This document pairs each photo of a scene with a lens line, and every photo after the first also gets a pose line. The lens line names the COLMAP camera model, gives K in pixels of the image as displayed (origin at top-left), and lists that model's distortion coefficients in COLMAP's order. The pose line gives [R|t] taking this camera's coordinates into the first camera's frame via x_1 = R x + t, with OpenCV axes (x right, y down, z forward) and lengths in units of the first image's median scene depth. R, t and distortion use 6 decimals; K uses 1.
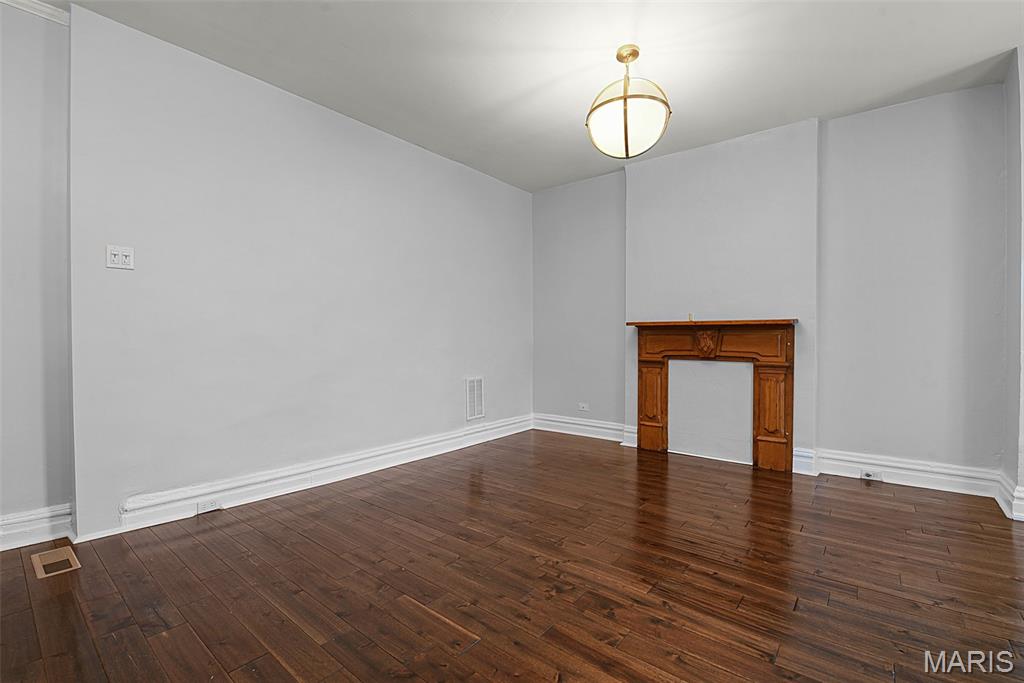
lens RADIAL K [[450.4, 0, 519.4], [0, 450.4, 345.8], [0, 0, 1]] dist [-0.004268, -0.003161]
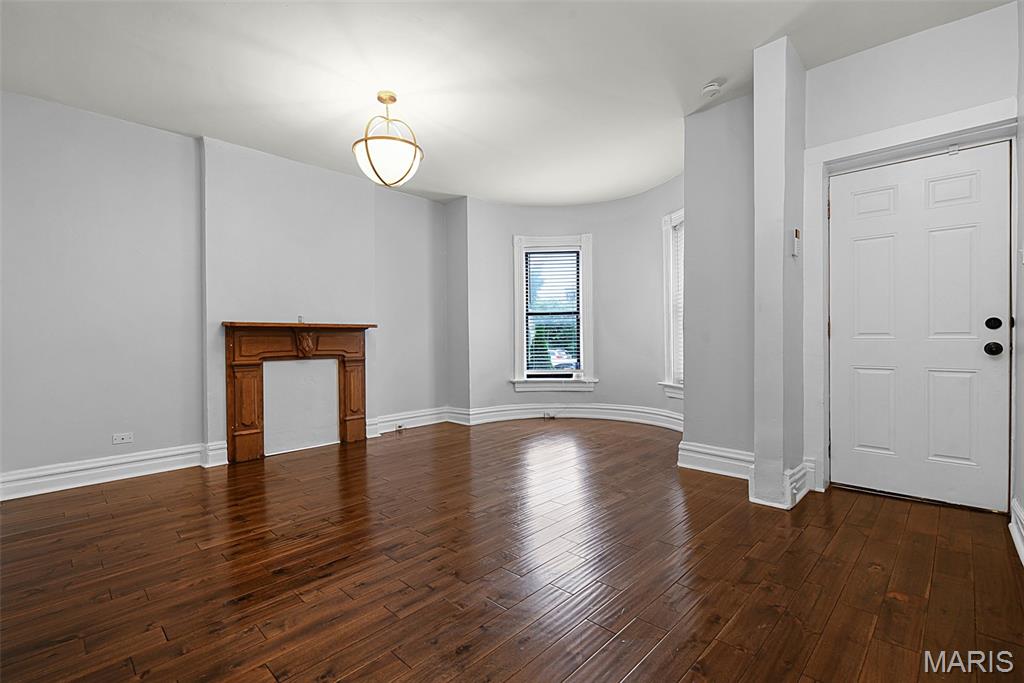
lens RADIAL K [[450.4, 0, 511.3], [0, 450.4, 343.2], [0, 0, 1]] dist [-0.004268, -0.003161]
pose [[0.103473, -0.015476, 0.994512, -0.631491], [0.030406, 0.999461, 0.012389, -0.005125], [-0.994167, 0.028957, 0.103888, 0.395824]]
